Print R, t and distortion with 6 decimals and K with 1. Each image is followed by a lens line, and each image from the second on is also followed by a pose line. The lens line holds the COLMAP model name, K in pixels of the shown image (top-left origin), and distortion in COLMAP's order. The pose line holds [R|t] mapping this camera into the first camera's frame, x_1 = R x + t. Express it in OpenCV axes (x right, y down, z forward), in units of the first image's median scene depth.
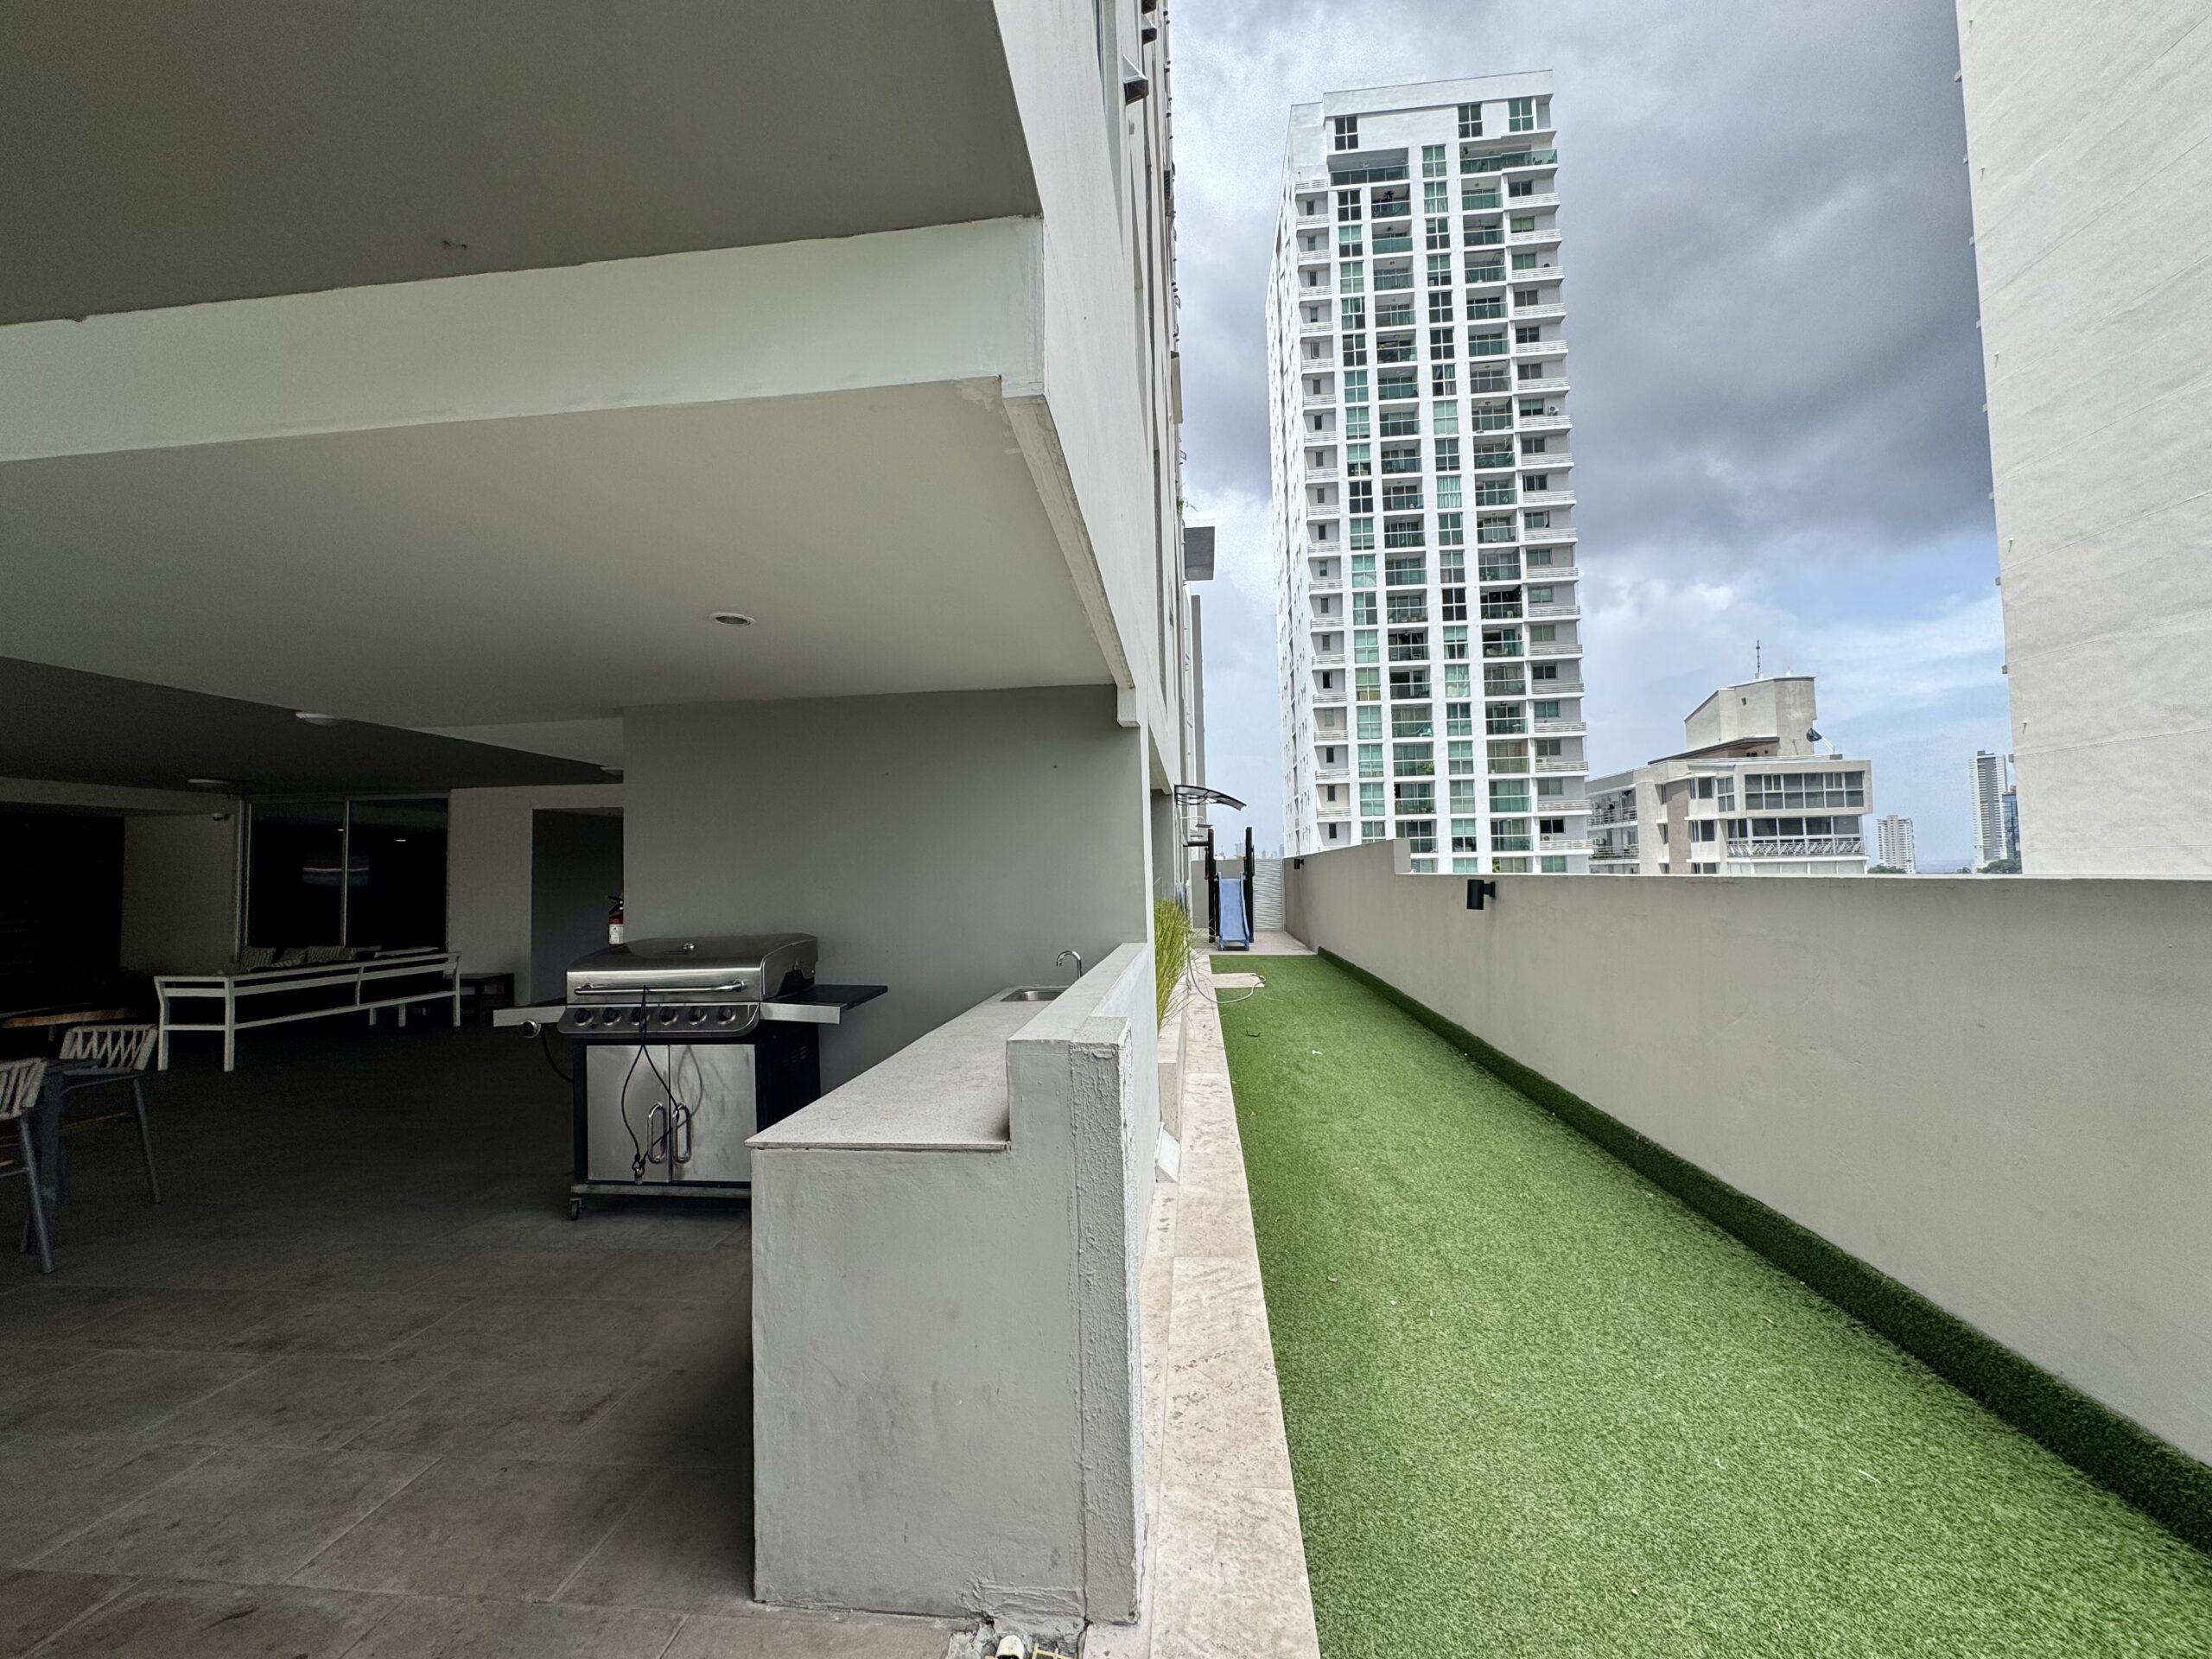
lens RADIAL K [[890.1, 0, 1101.3], [0, 890.1, 829.5], [0, 0, 1]] dist [-0.001461, -0.001161]
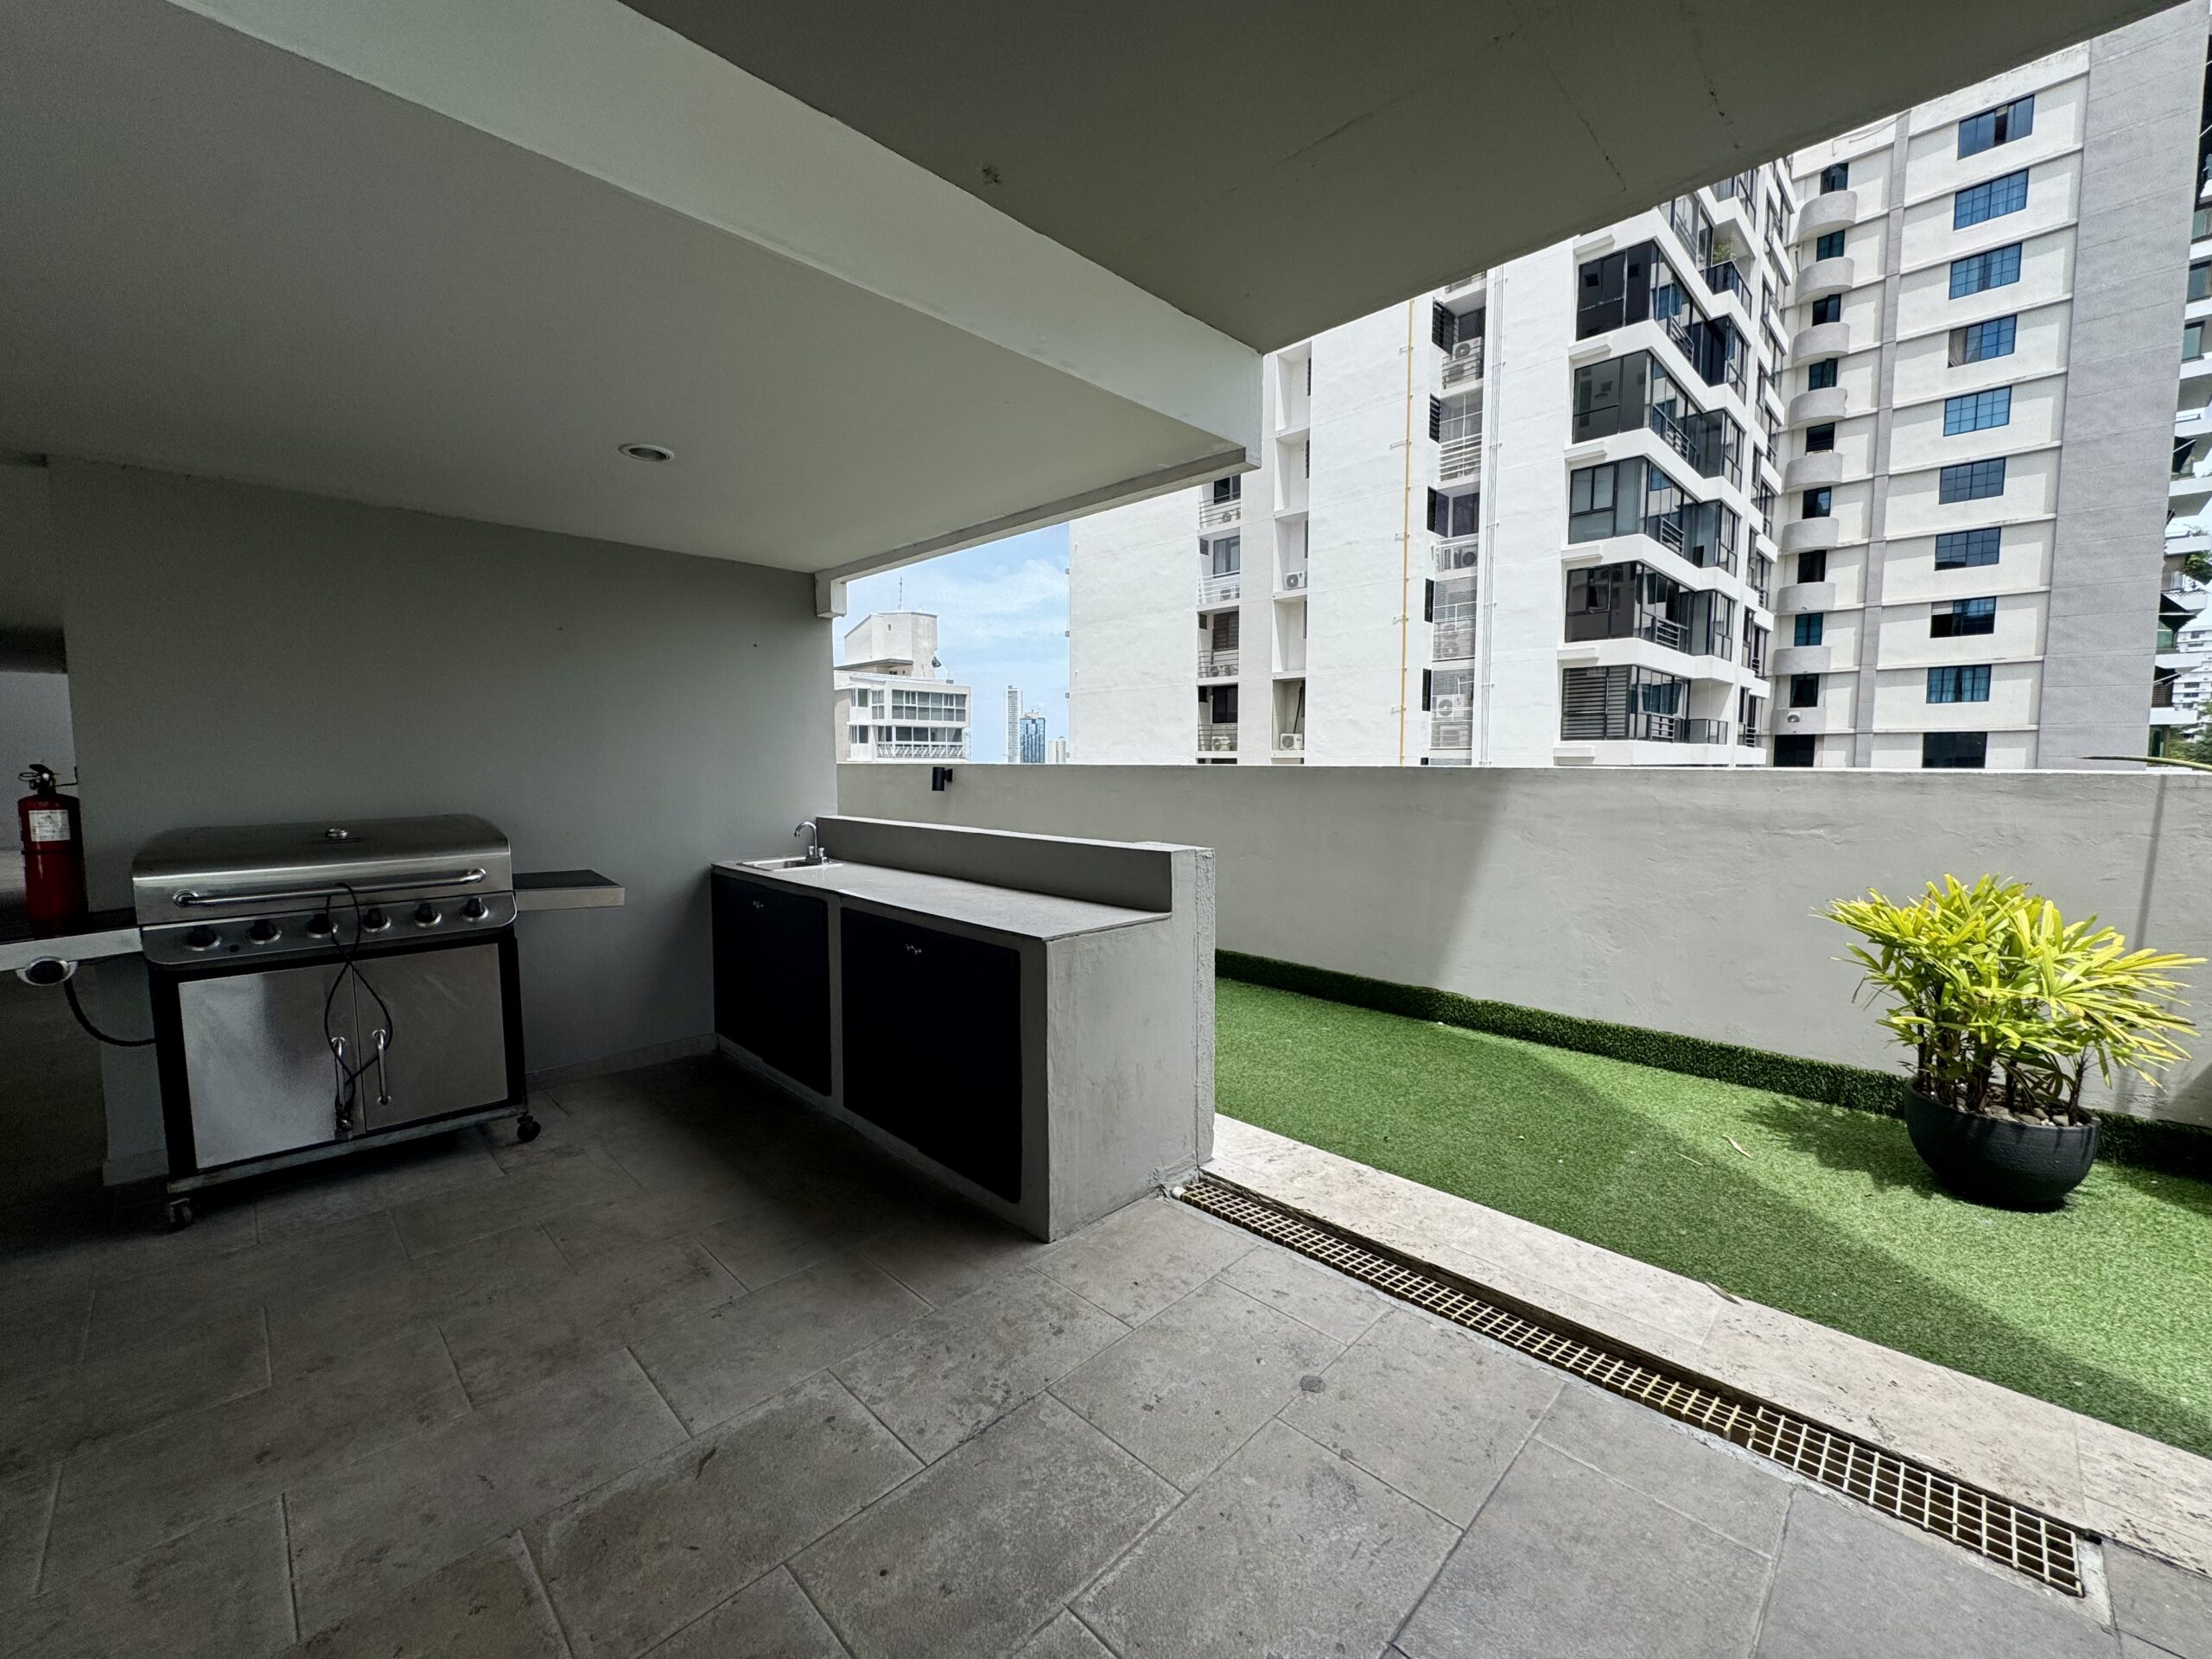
lens RADIAL K [[890.1, 0, 1108.9], [0, 890.1, 832.6], [0, 0, 1]] dist [-0.001461, -0.001161]
pose [[0.625326, -0.038638, 0.779406, -0.263949], [-0.055862, 0.993995, 0.094095, 0.010225], [-0.778362, -0.102379, 0.619412, 0.015842]]
